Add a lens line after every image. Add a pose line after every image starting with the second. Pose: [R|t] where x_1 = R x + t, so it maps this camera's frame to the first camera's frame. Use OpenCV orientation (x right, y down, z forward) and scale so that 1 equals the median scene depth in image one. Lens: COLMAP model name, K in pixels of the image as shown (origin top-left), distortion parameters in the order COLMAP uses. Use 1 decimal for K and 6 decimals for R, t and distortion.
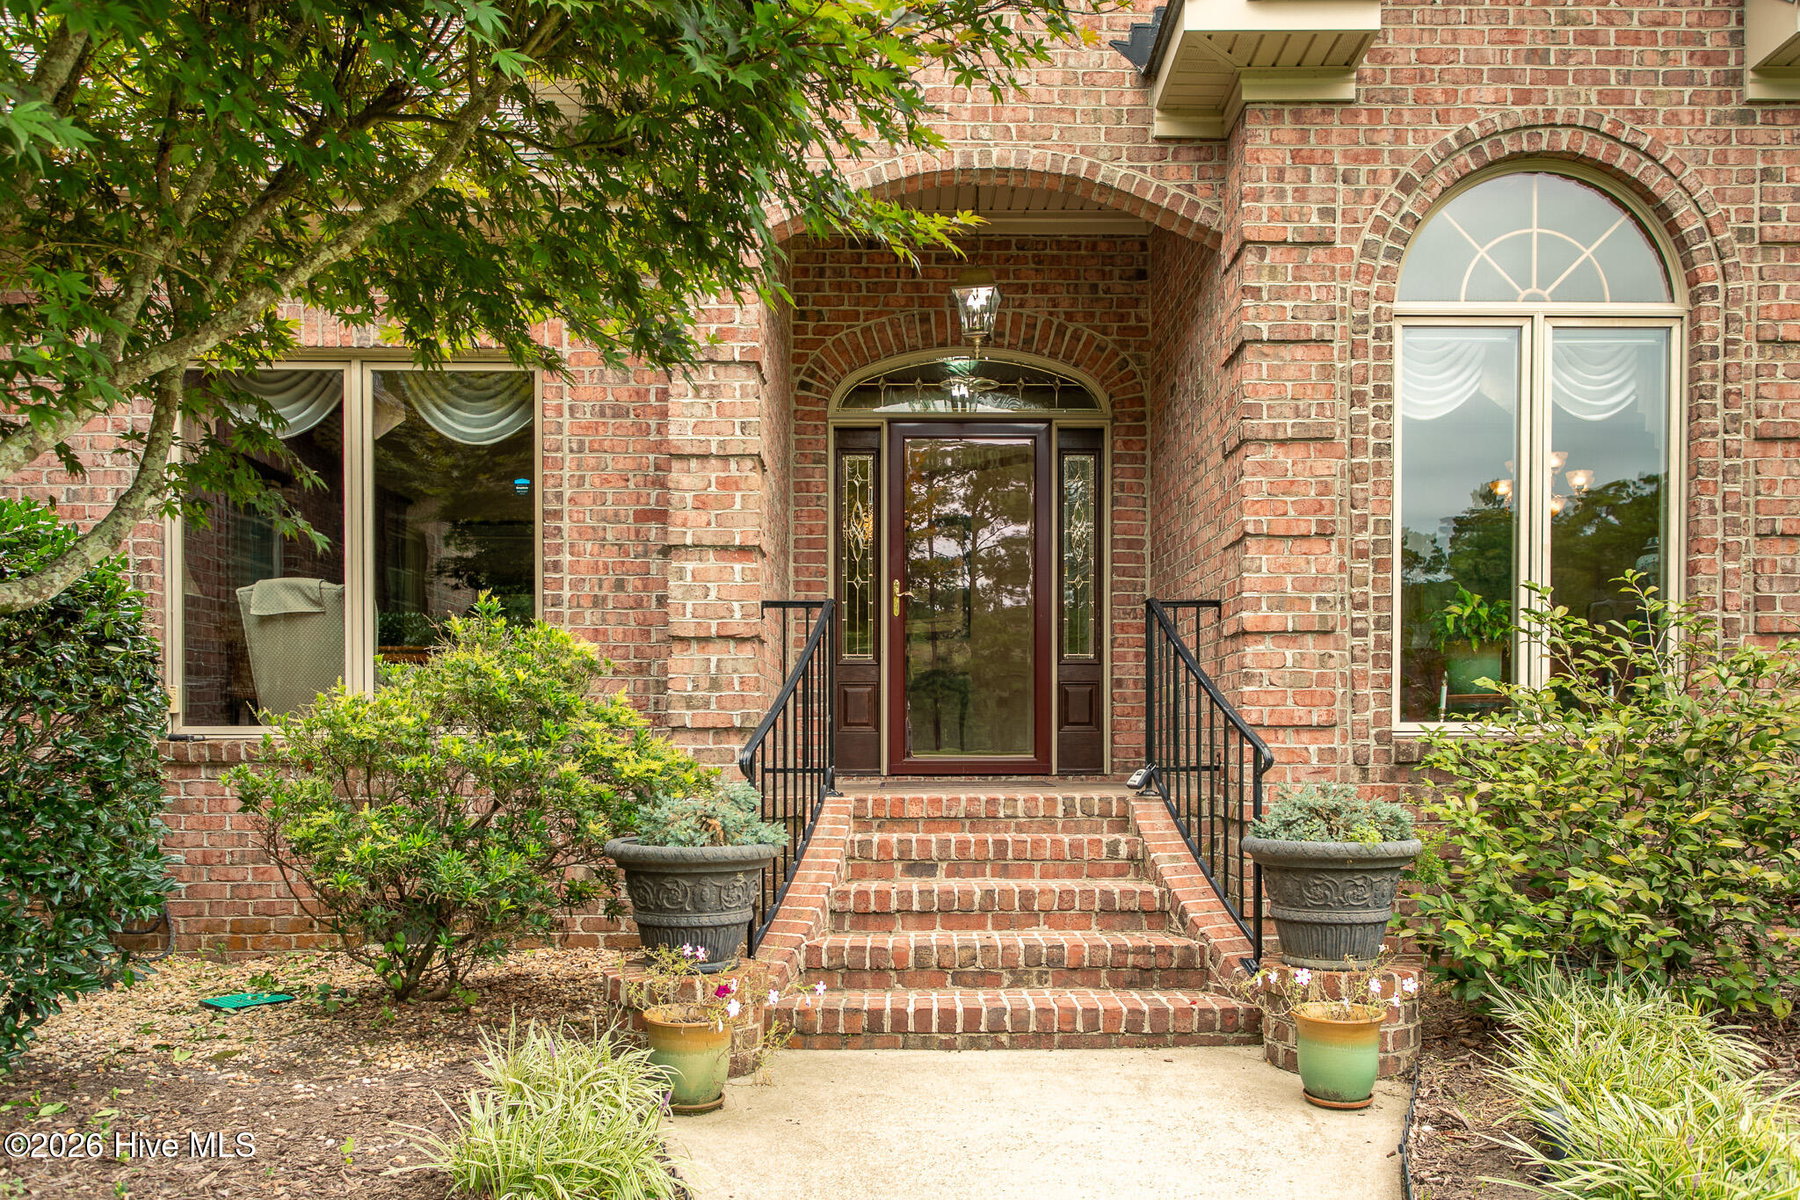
lens RADIAL K [[1322.5, 0, 937.8], [0, 1322.5, 744.3], [0, 0, 1]] dist [0.001432, 0.000392]
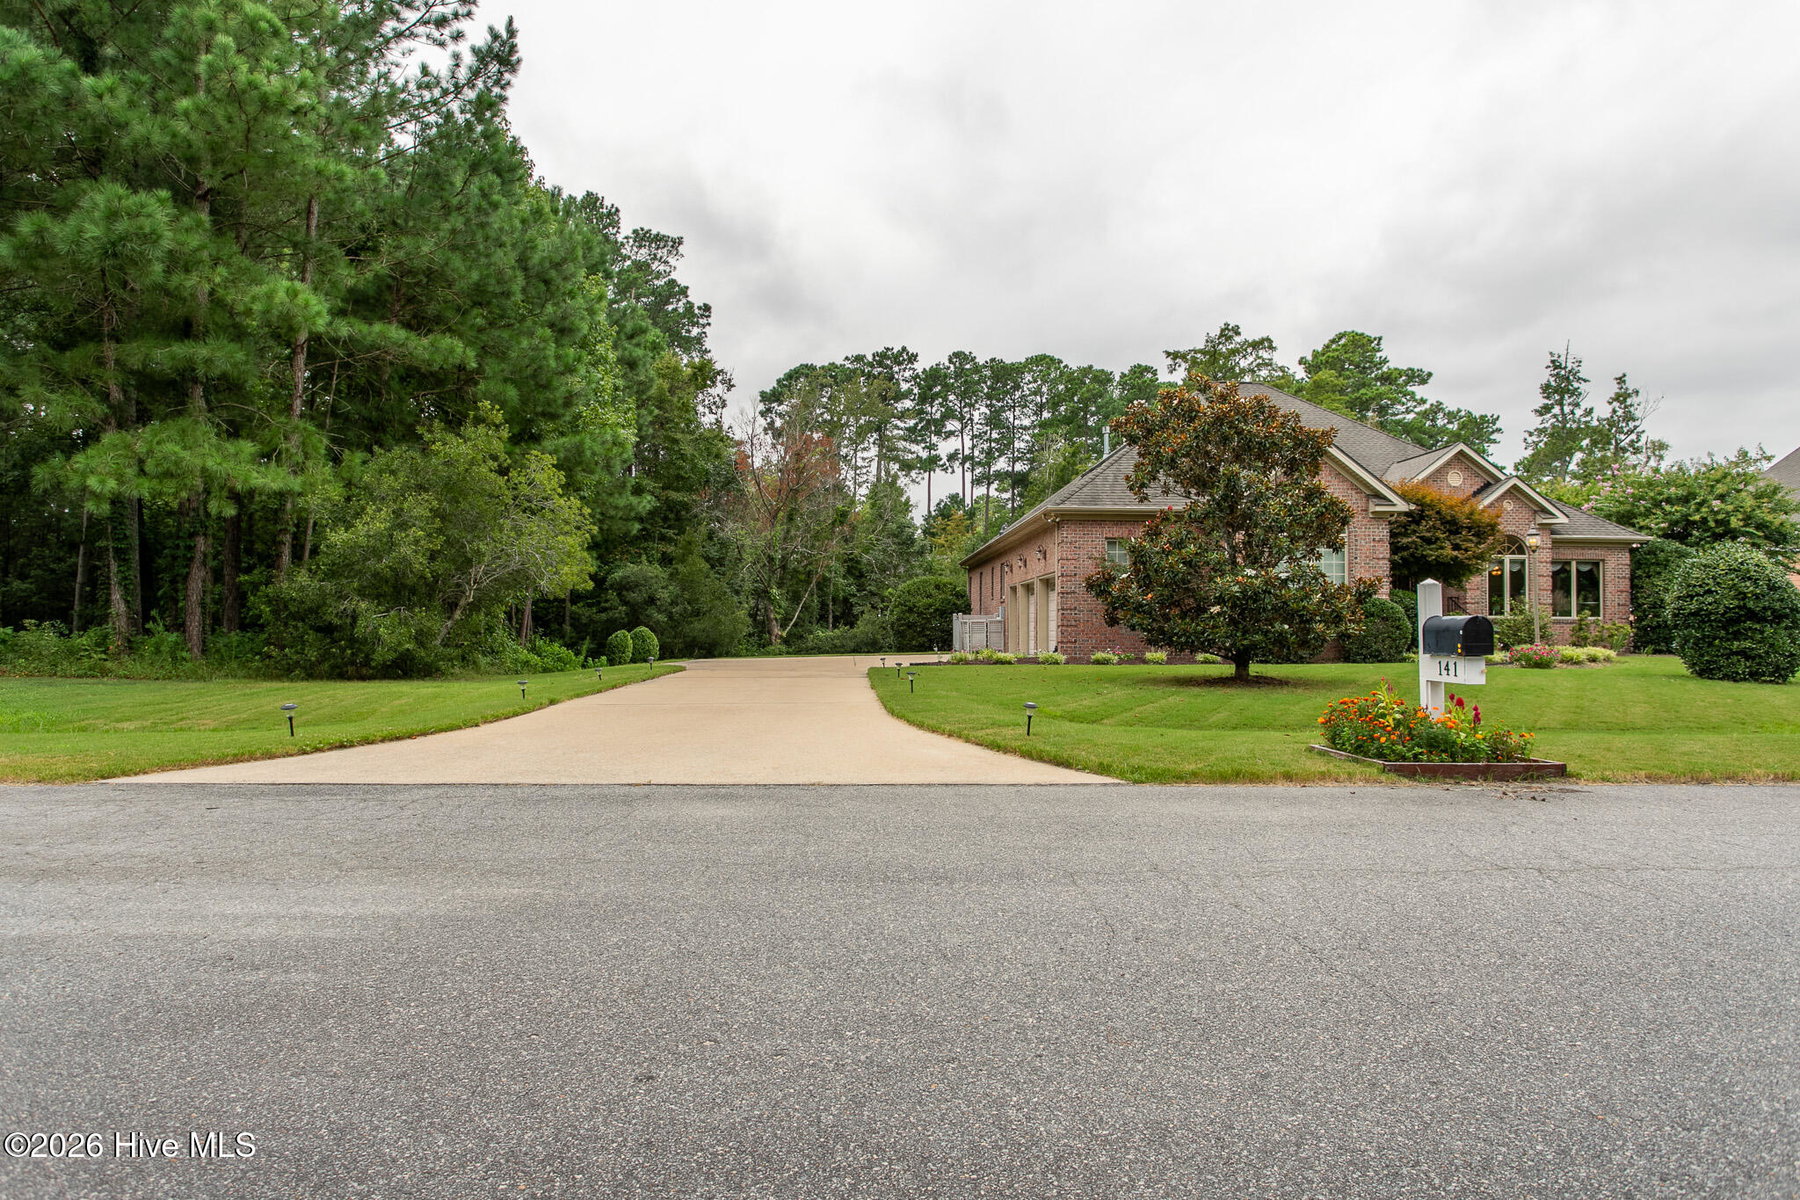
lens RADIAL K [[1116.0, 0, 900.0], [0, 1116.0, 600.0], [0, 0, 1]] dist [-0.007322, -0.000837]
pose [[0.999939, 0.007872, 0.007718, -2.792788], [-0.007614, 0.999430, -0.032903, 0.114185], [-0.007973, 0.032842, 0.999429, -4.836155]]
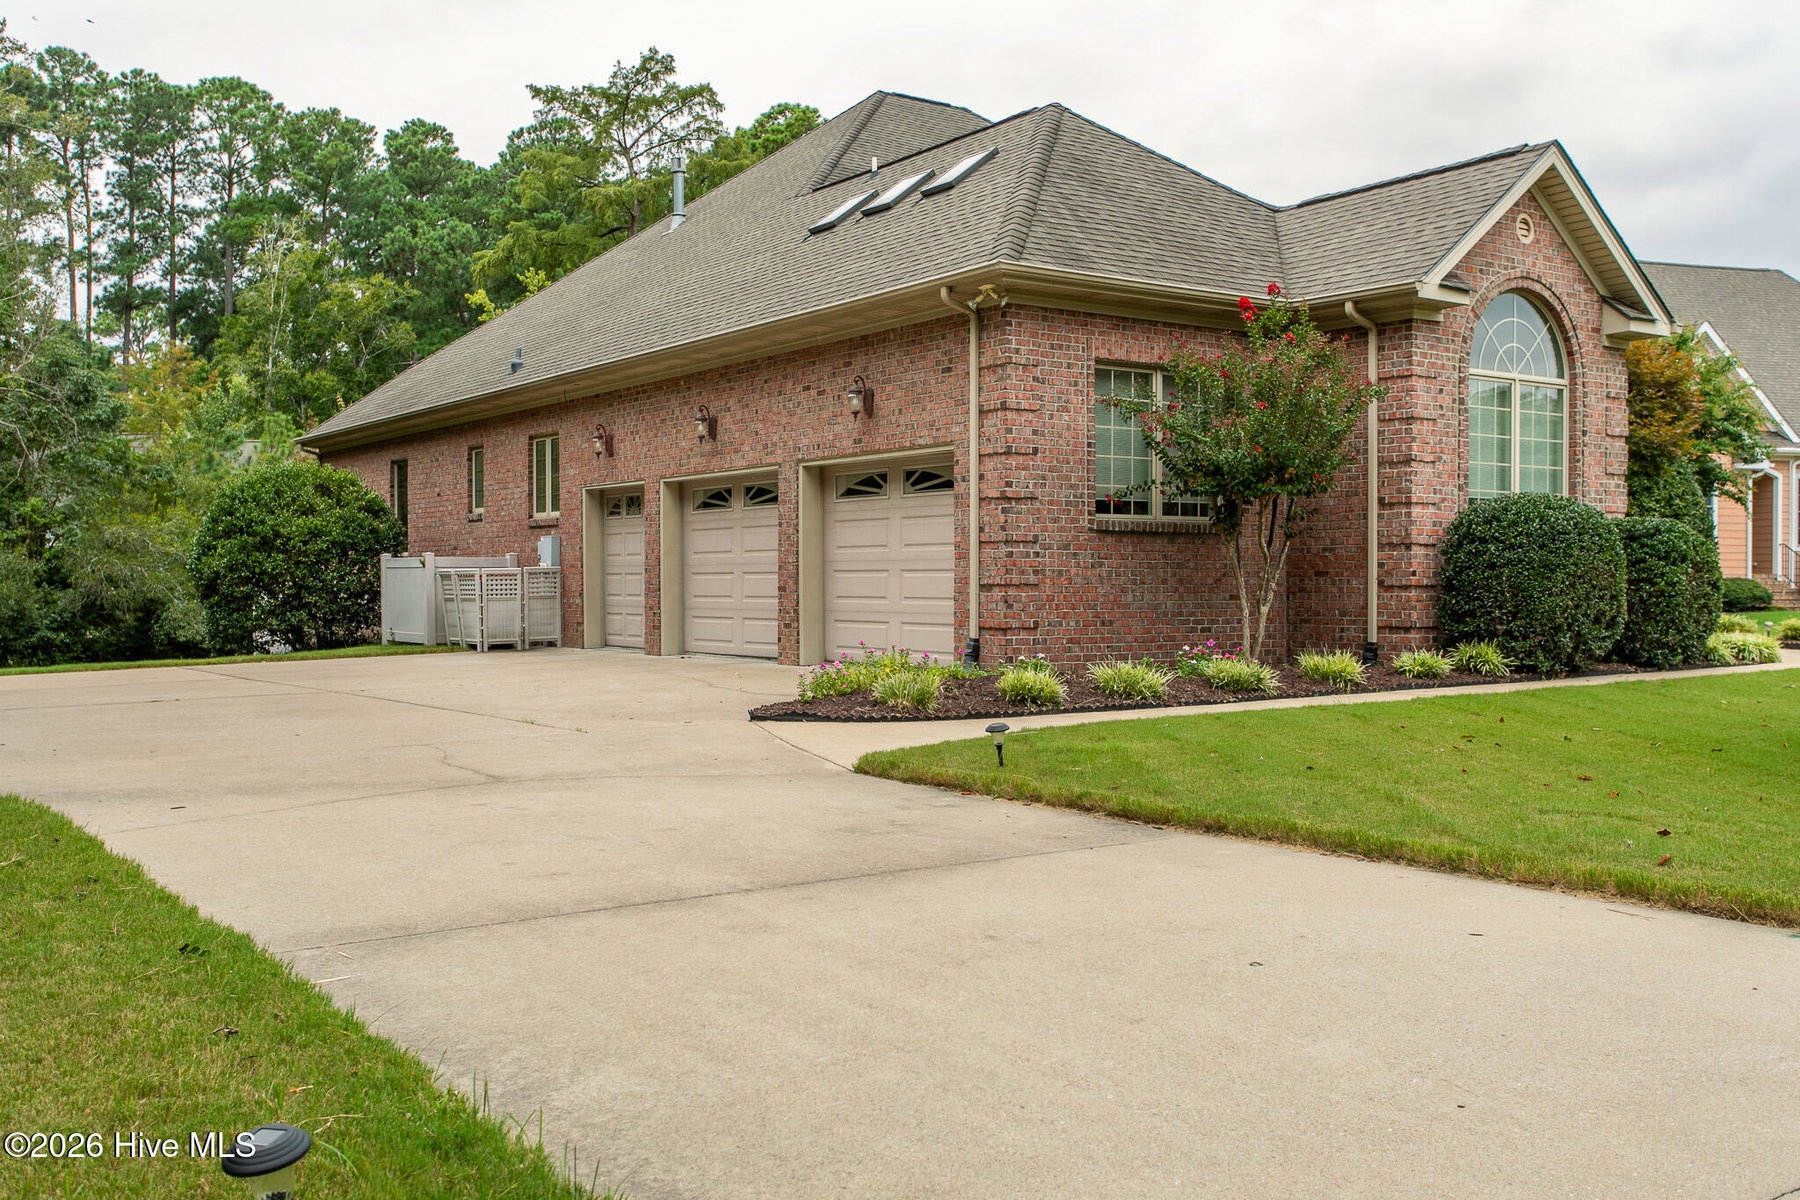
lens RADIAL K [[1683.5, 0, 900.0], [0, 1683.5, 600.0], [0, 0, 1]] dist [0.016464, 0.014603]
pose [[0.840929, -0.005329, 0.541119, -3.706579], [0.002987, 0.999982, 0.005205, 0.070639], [-0.541137, -0.002761, 0.840930, -2.233428]]
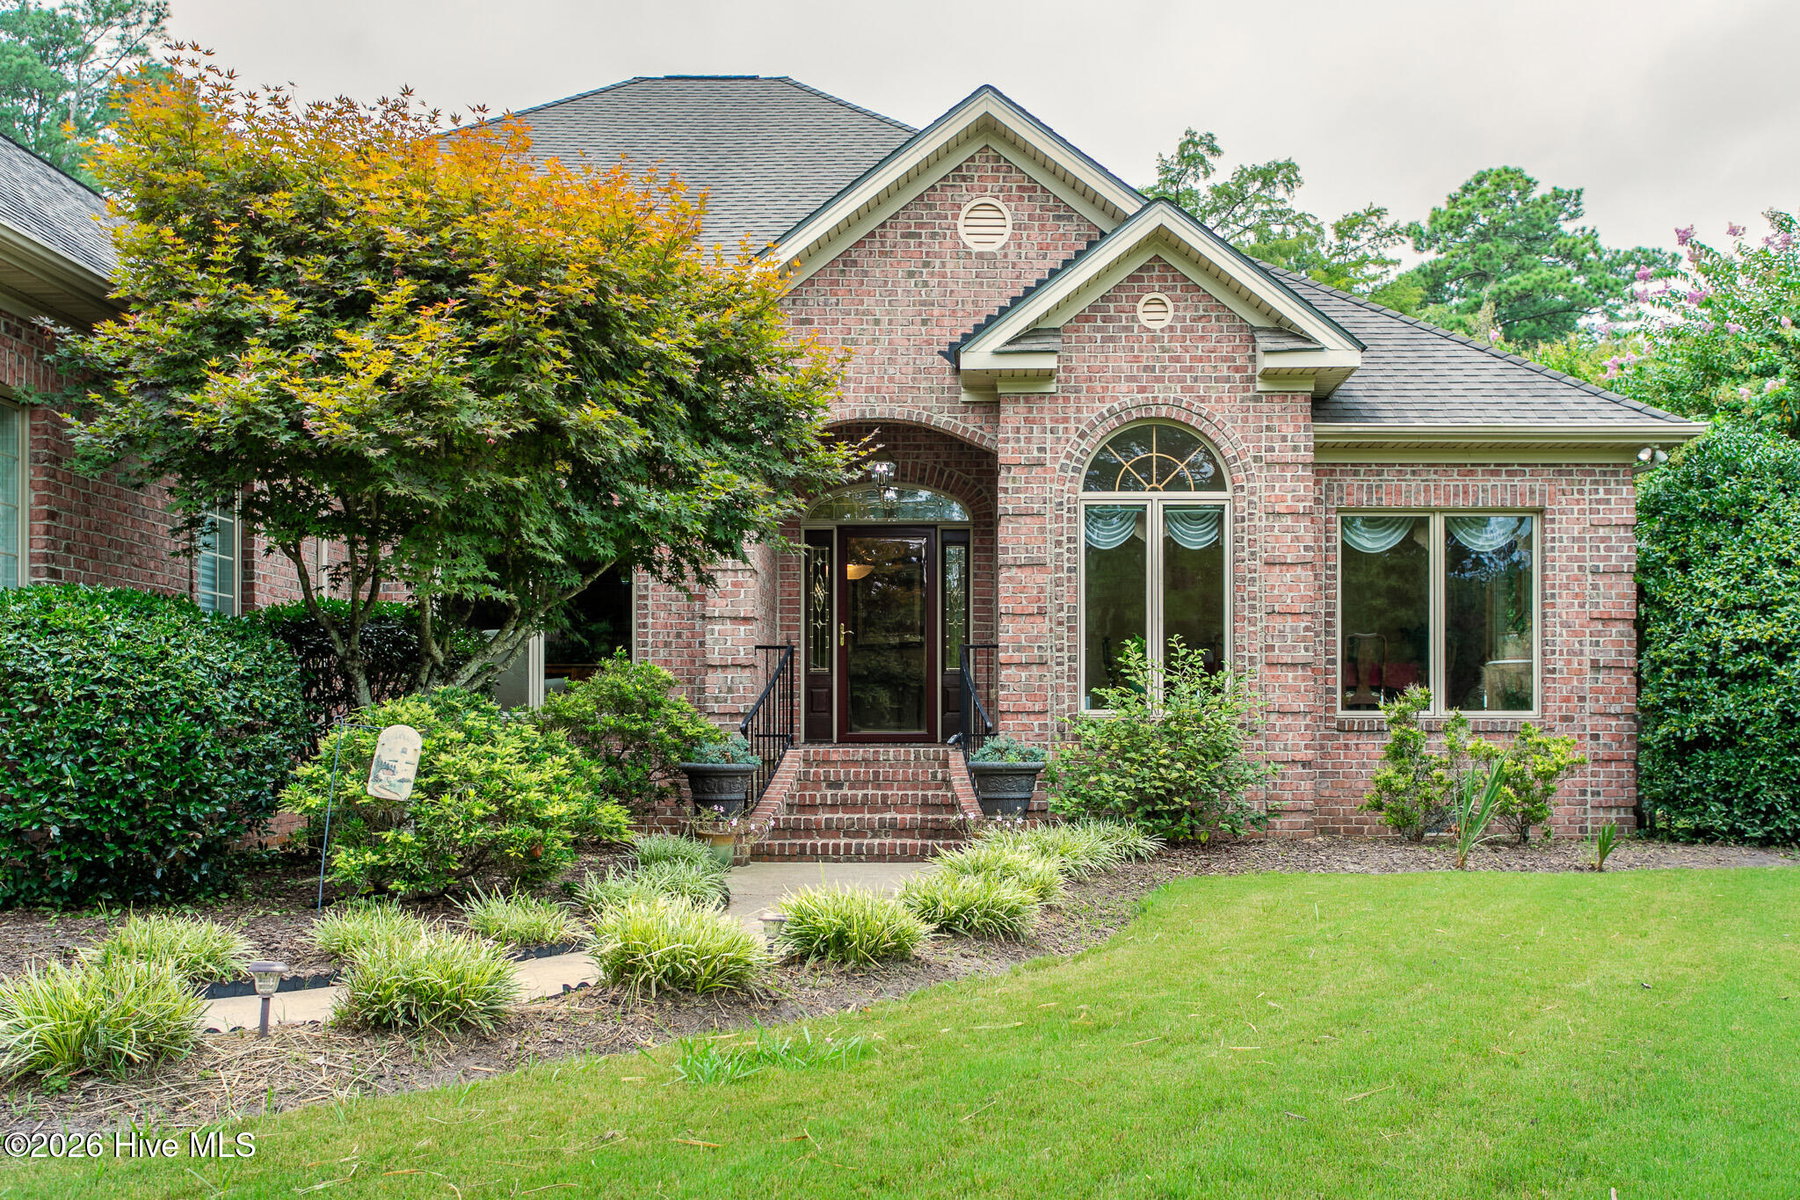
lens RADIAL K [[1637.8, 0, 959.4], [0, 1637.8, 714.3], [0, 0, 1]] dist [0.007796, 0.008510]
pose [[0.999344, -0.000031, -0.036217, 0.259642], [-0.000595, 0.999851, -0.017256, 0.031472], [0.036212, 0.017267, 0.999195, -1.412911]]
